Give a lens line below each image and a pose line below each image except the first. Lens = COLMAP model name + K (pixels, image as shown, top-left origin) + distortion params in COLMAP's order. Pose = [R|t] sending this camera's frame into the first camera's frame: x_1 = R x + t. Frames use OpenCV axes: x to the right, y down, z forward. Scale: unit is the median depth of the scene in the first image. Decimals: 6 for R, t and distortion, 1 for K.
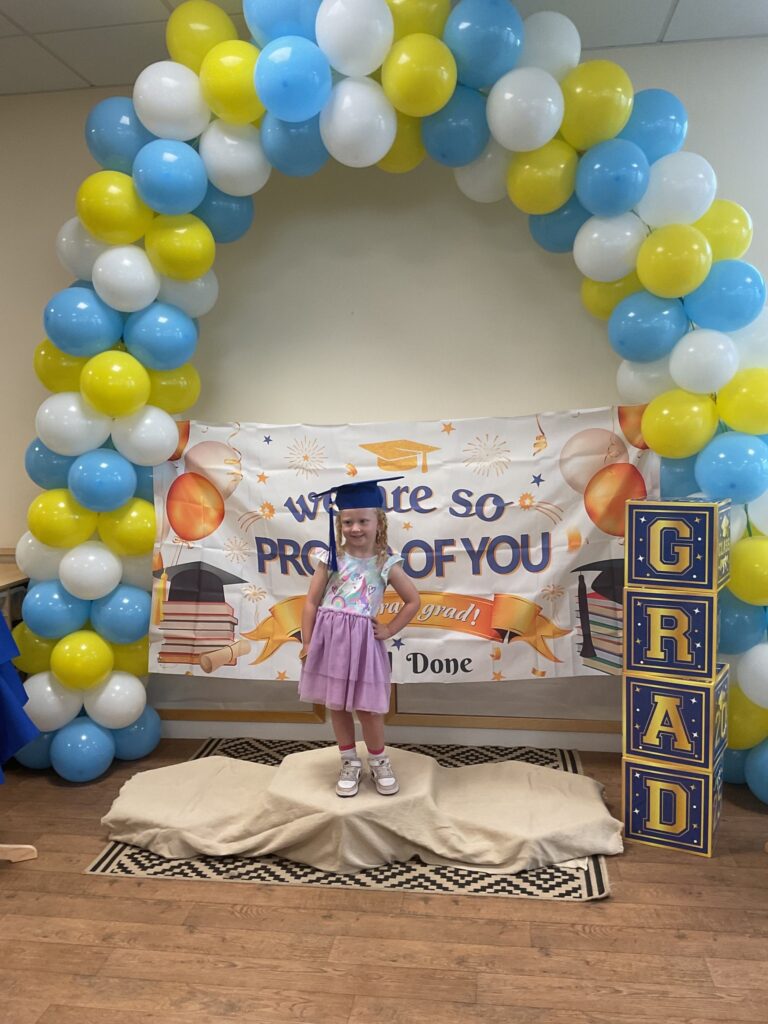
lens RADIAL K [[875.2, 0, 376.3], [0, 875.2, 504.0], [0, 0, 1]] dist [0.072467, -0.110661]
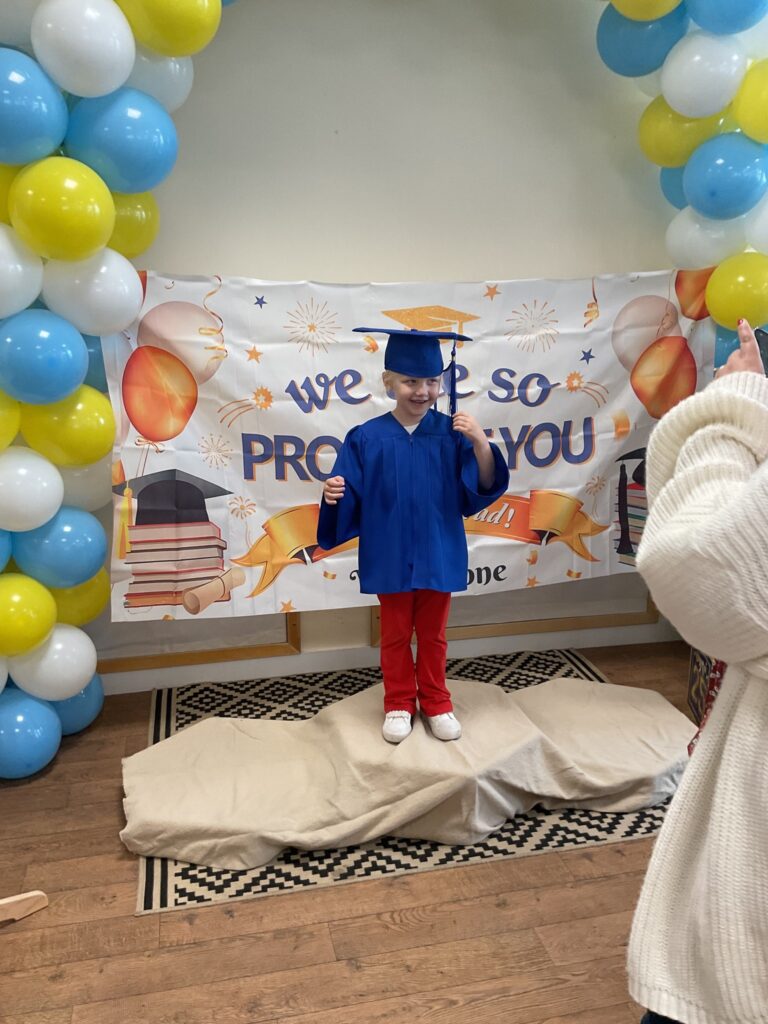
lens RADIAL K [[875.2, 0, 385.8], [0, 875.2, 510.2], [0, 0, 1]] dist [0.072467, -0.110661]
pose [[0.927067, -0.066524, 0.368945, -0.321031], [0.009962, 0.988154, 0.153140, -0.012357], [-0.374763, -0.138296, 0.916748, 0.258996]]
